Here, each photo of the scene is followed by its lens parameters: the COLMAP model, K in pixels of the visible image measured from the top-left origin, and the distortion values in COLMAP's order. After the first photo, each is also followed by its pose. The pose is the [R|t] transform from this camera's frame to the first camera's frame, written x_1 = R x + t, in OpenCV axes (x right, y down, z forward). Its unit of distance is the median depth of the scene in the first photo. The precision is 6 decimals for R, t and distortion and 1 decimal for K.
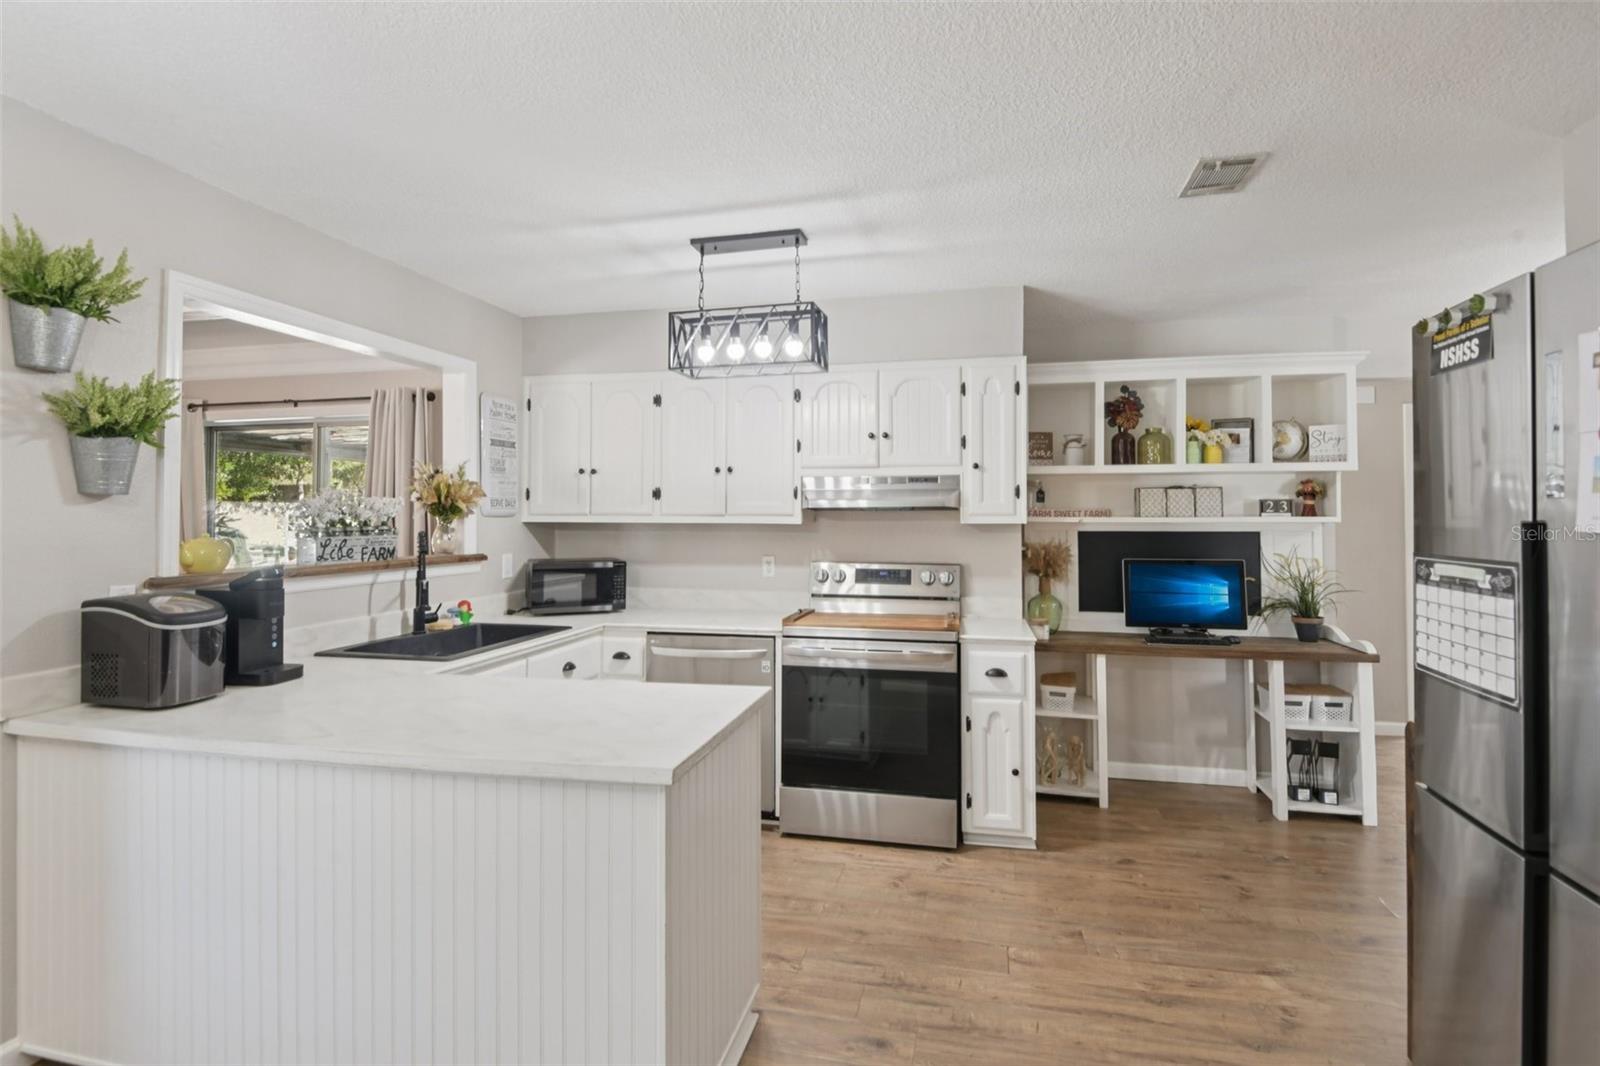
lens RADIAL K [[746.1, 0, 807.9], [0, 746.1, 502.4], [0, 0, 1]] dist [-0.000158, -0.000224]
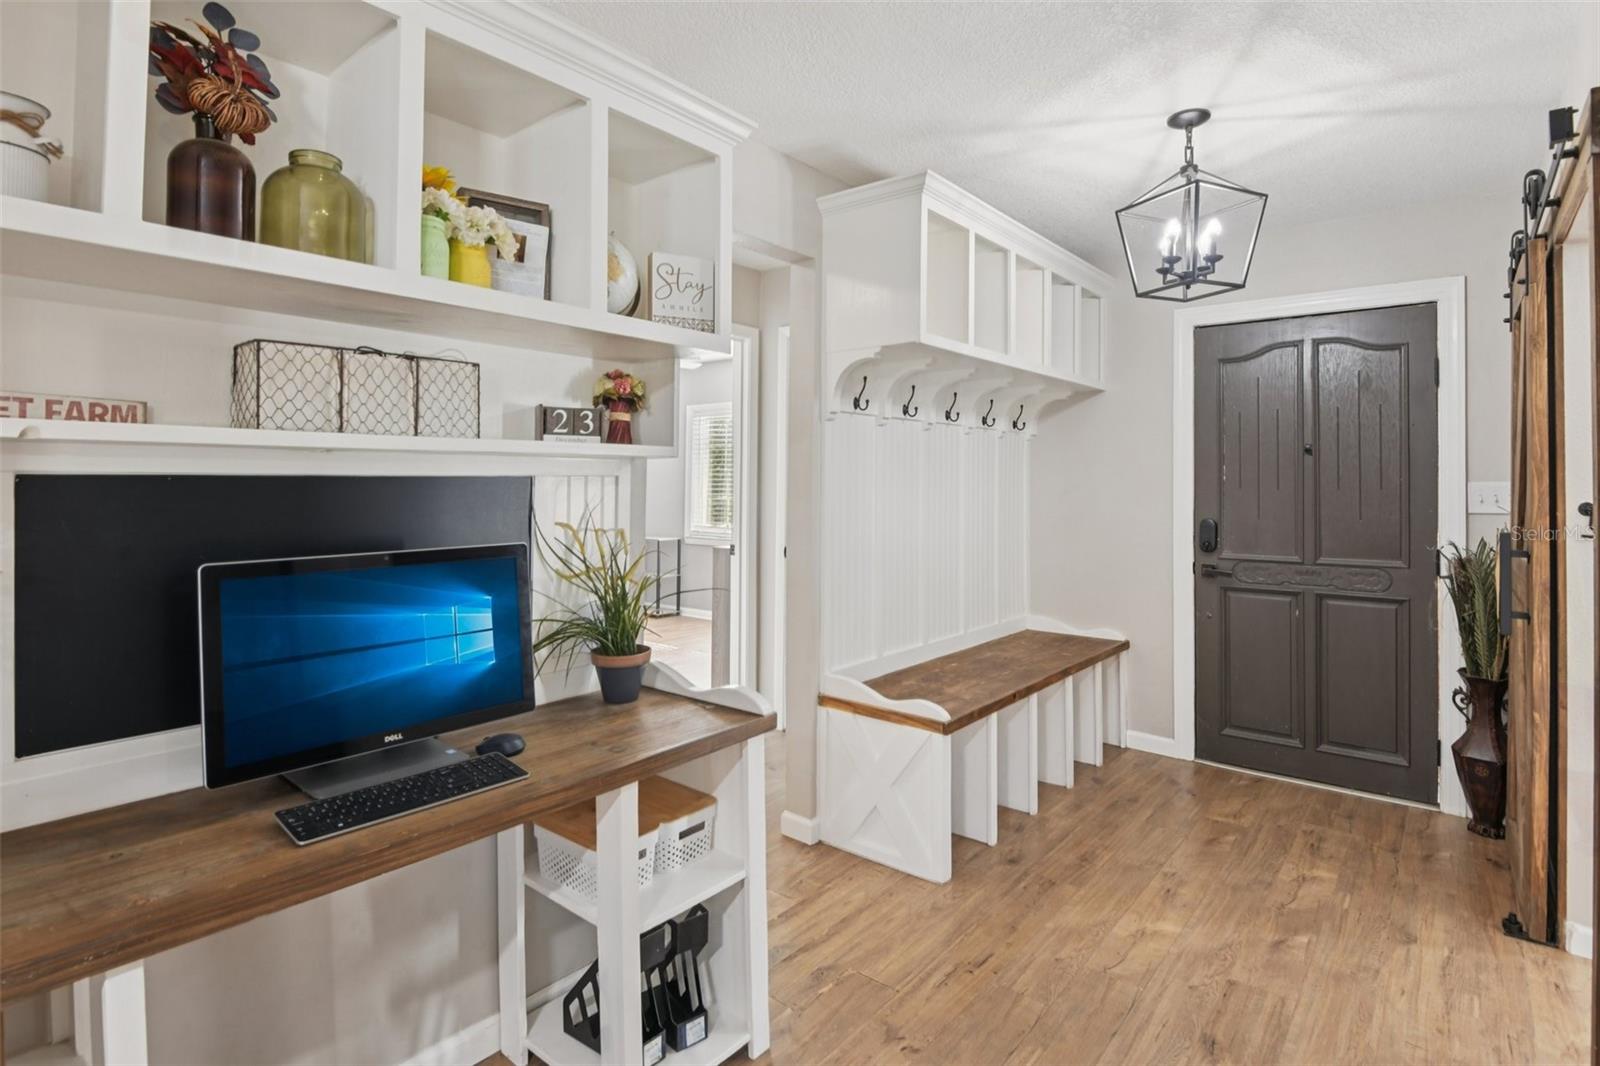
lens RADIAL K [[805.6, 0, 799.9], [0, 805.6, 477.5], [0, 0, 1]] dist [0.000953, -0.016931]
pose [[0.443164, 0.004658, 0.896428, 0.247103], [-0.024746, 0.999669, 0.007039, 0.033796], [-0.896099, -0.025303, 0.443133, 0.662499]]
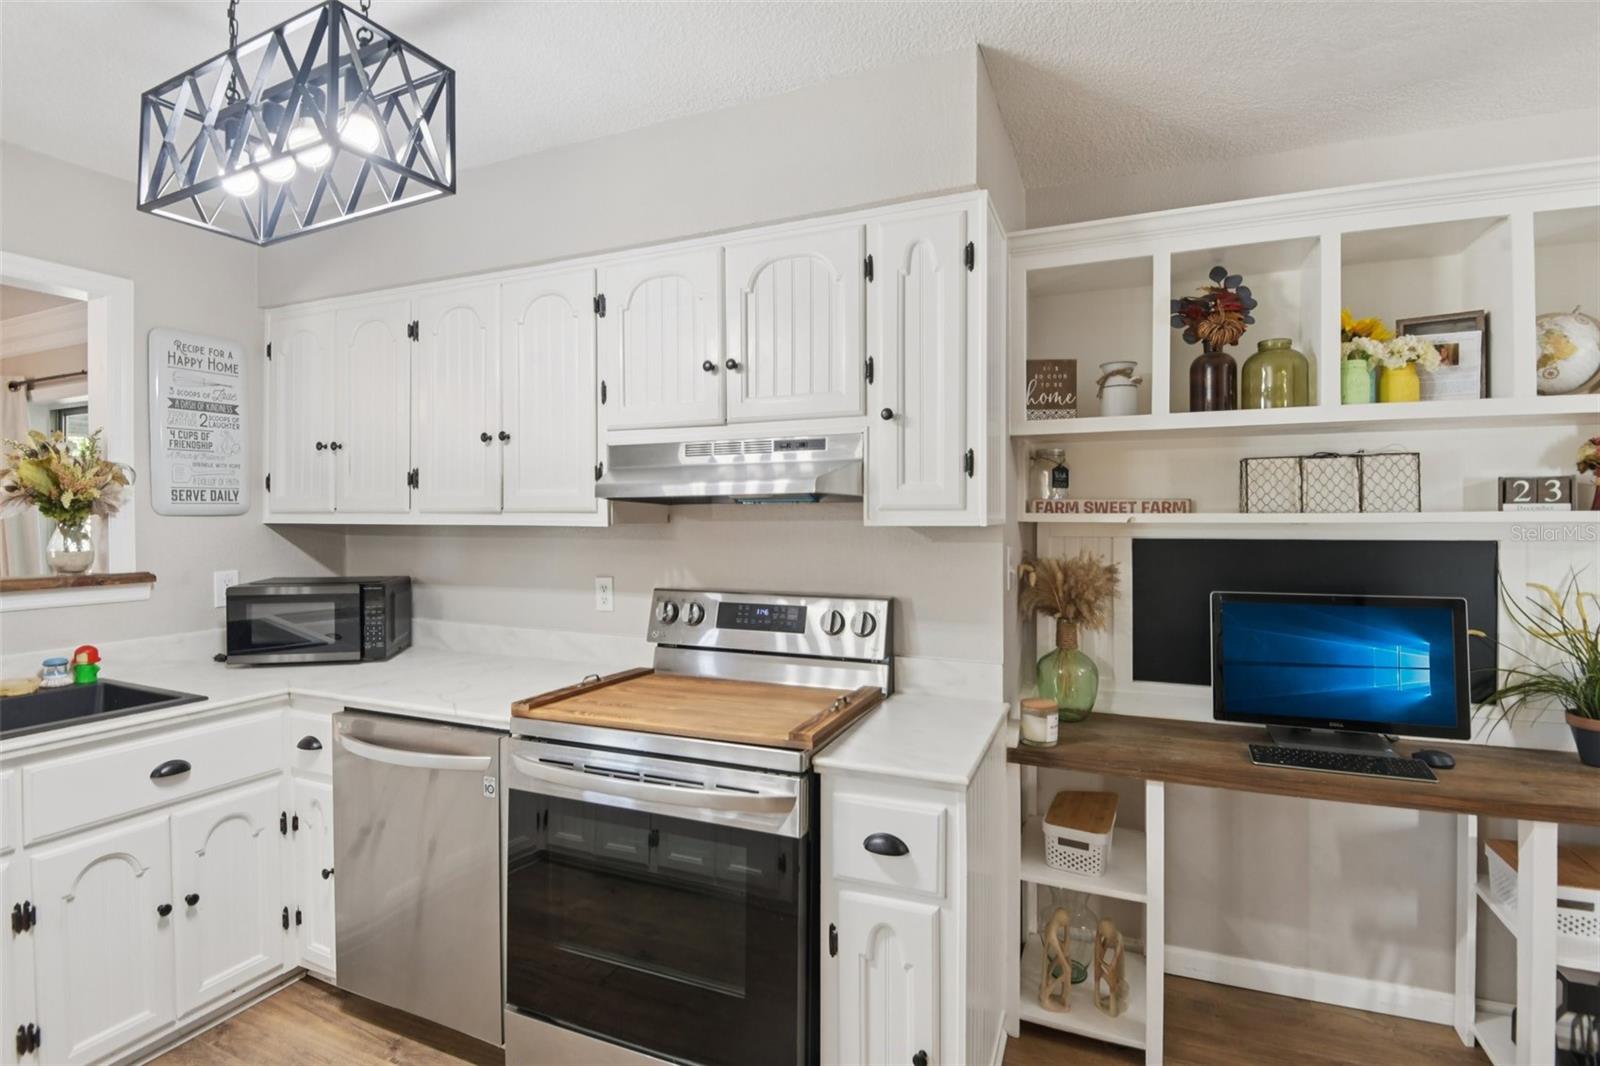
lens RADIAL K [[747.6, 0, 801.1], [0, 747.6, 518.6], [0, 0, 1]] dist [-0.009733, -0.009191]
pose [[0.984826, -0.002345, -0.173526, 0.233341], [0.006503, 0.999705, 0.023399, 0.009637], [0.173420, -0.024172, 0.984551, 0.440627]]
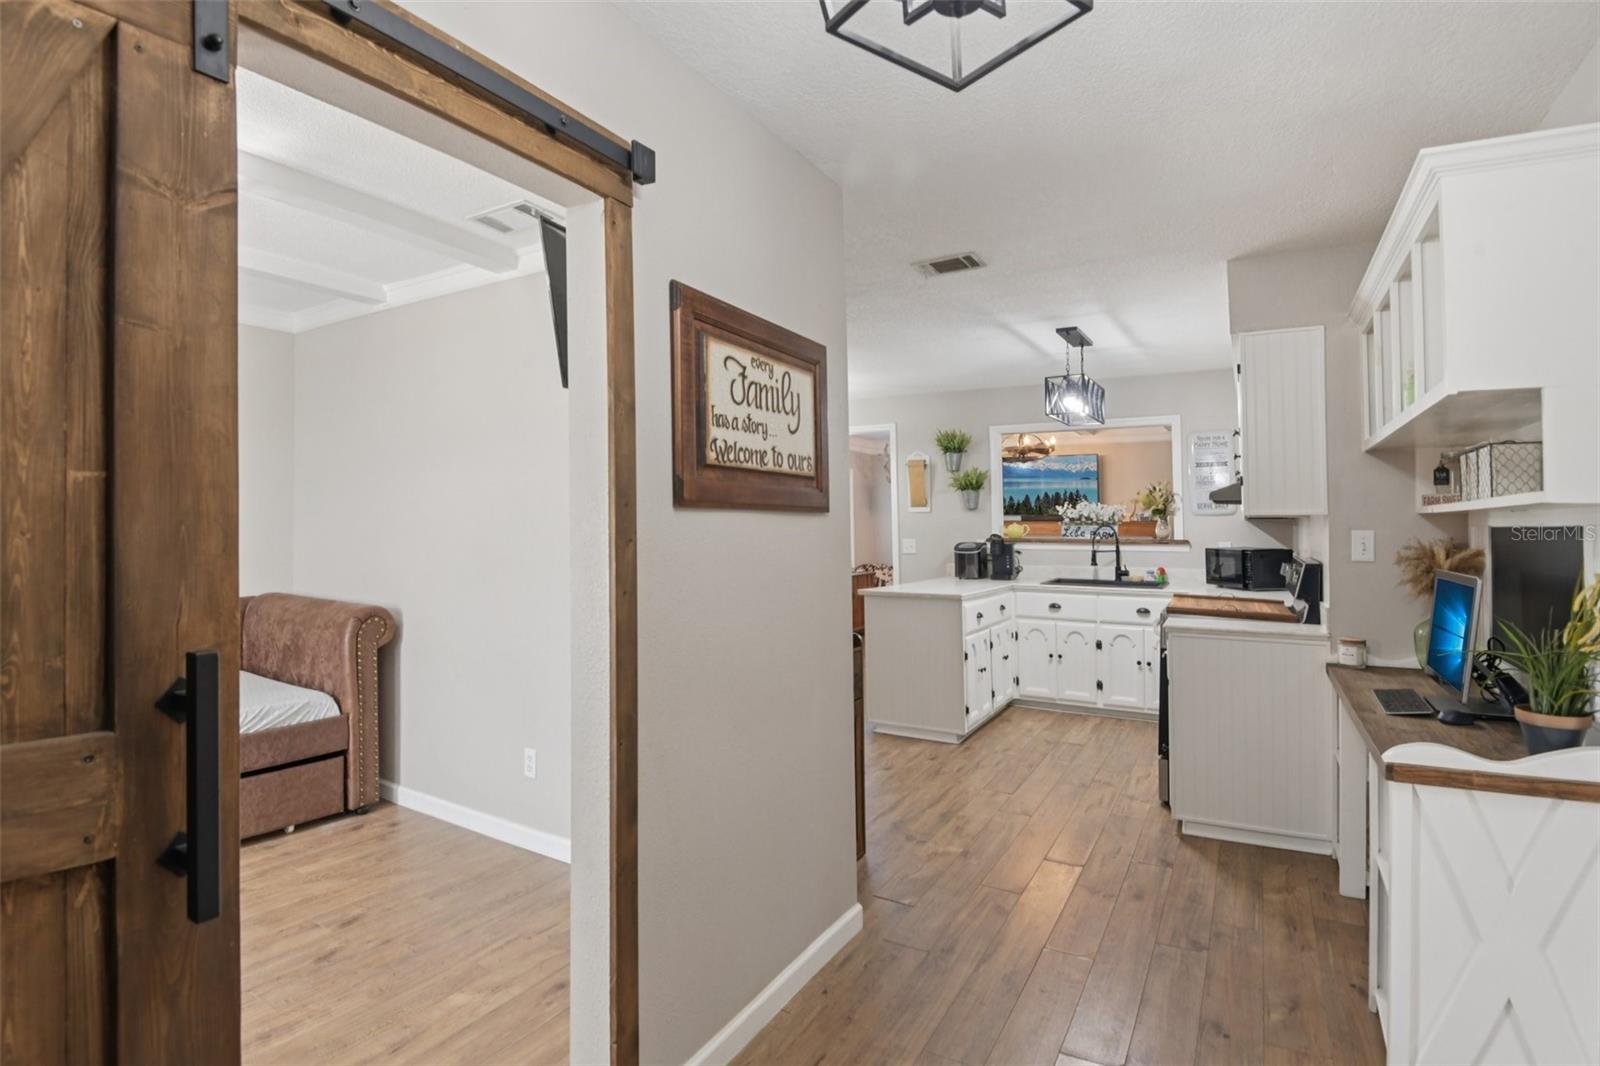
lens RADIAL K [[807.5, 0, 894.9], [0, 807.5, 512.9], [0, 0, 1]] dist [-0.003140, -0.000267]
pose [[-0.182800, -0.009991, -0.983099, 1.233510], [0.022370, 0.999647, -0.014319, 0.023506], [0.982896, -0.024610, -0.182512, 0.685804]]
